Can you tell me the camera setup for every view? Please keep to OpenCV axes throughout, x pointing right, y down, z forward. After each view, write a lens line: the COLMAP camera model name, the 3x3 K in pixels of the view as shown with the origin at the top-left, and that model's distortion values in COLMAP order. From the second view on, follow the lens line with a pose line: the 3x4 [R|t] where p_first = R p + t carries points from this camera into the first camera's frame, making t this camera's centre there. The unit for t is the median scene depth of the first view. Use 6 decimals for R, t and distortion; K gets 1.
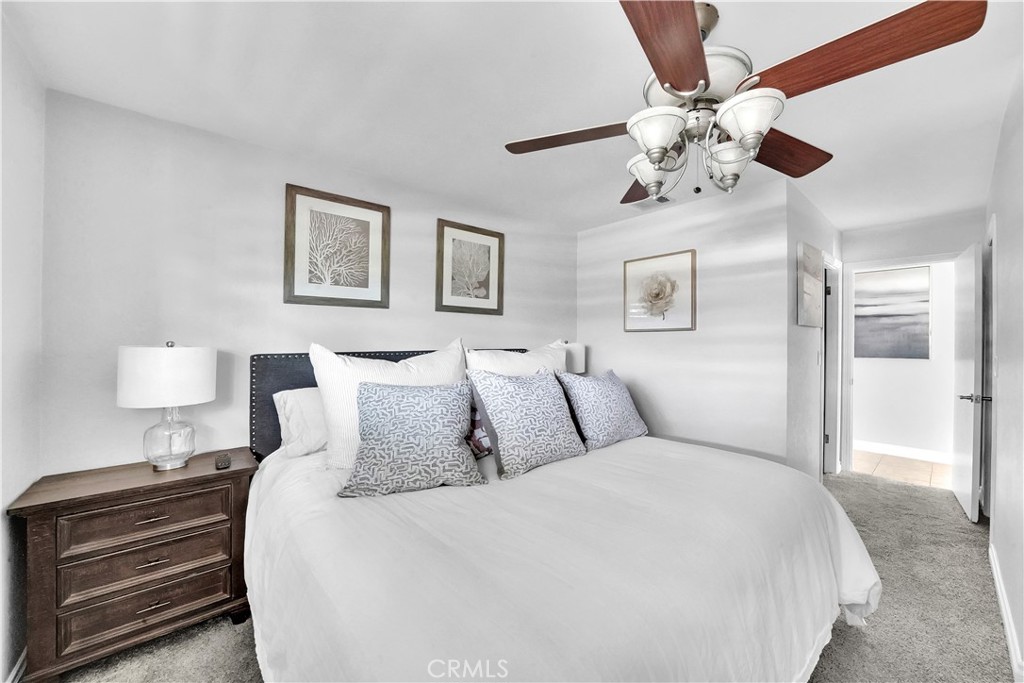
lens RADIAL K [[399.4, 0, 516.4], [0, 399.4, 337.3], [0, 0, 1]] dist [-0.000549, -0.000095]
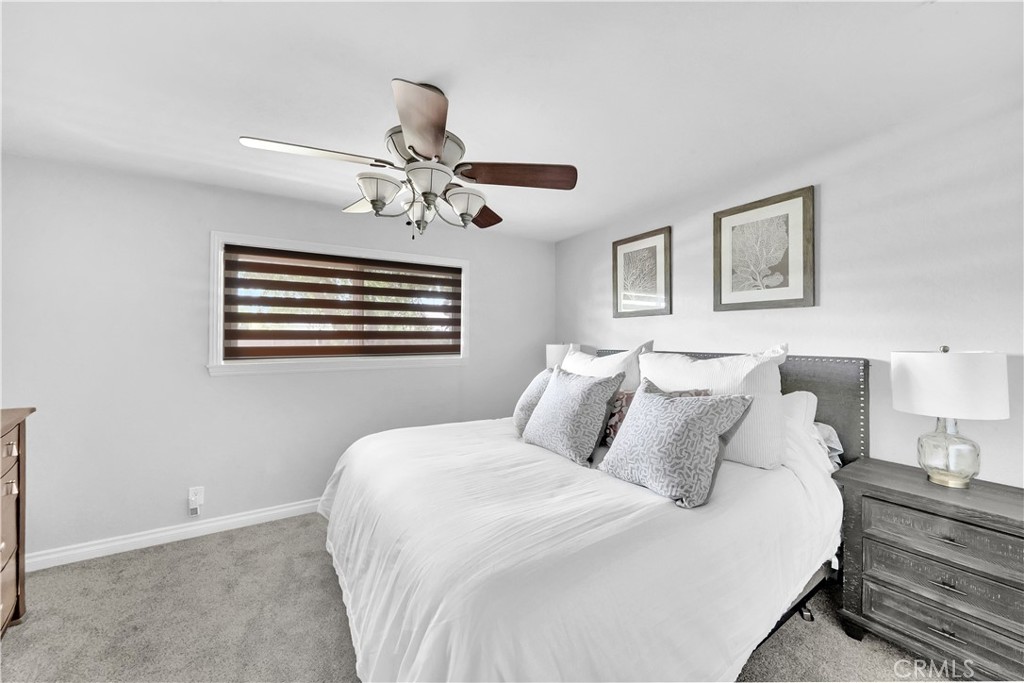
lens RADIAL K [[399.4, 0, 516.4], [0, 399.4, 337.3], [0, 0, 1]] dist [-0.000549, -0.000095]
pose [[-0.176751, -0.011476, -0.984189, 0.787413], [-0.002008, 0.999934, -0.011299, 0.007100], [0.984254, -0.000021, -0.176762, 0.682548]]
